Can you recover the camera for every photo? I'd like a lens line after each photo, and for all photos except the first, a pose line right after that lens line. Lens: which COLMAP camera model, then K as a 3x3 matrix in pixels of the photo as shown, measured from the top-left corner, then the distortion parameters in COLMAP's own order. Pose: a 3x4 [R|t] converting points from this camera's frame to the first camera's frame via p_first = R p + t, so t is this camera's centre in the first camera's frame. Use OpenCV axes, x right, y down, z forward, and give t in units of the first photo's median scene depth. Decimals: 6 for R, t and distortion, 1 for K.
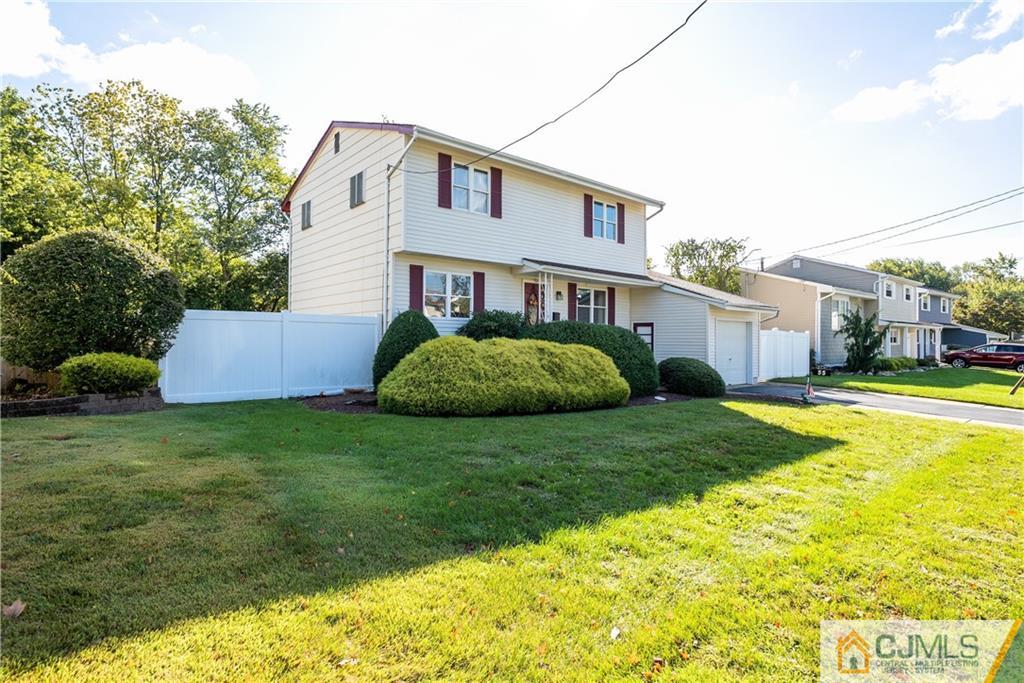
lens RADIAL K [[531.4, 0, 512.6], [0, 531.4, 342.1], [0, 0, 1]] dist [-0.003639, 0.001587]
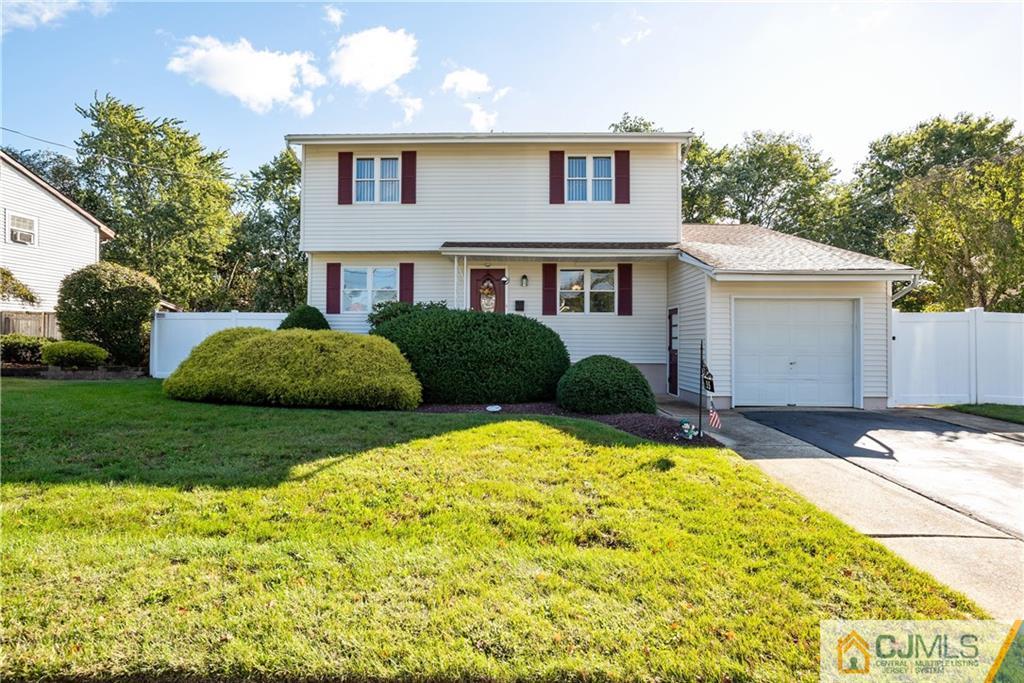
lens RADIAL K [[463.3, 0, 512.4], [0, 463.3, 338.1], [0, 0, 1]] dist [0.000968, 0.000226]
pose [[0.733382, -0.009574, -0.679749, 0.647065], [-0.002647, 0.999853, -0.016938, 0.018841], [0.679812, 0.014222, 0.733249, 0.510226]]
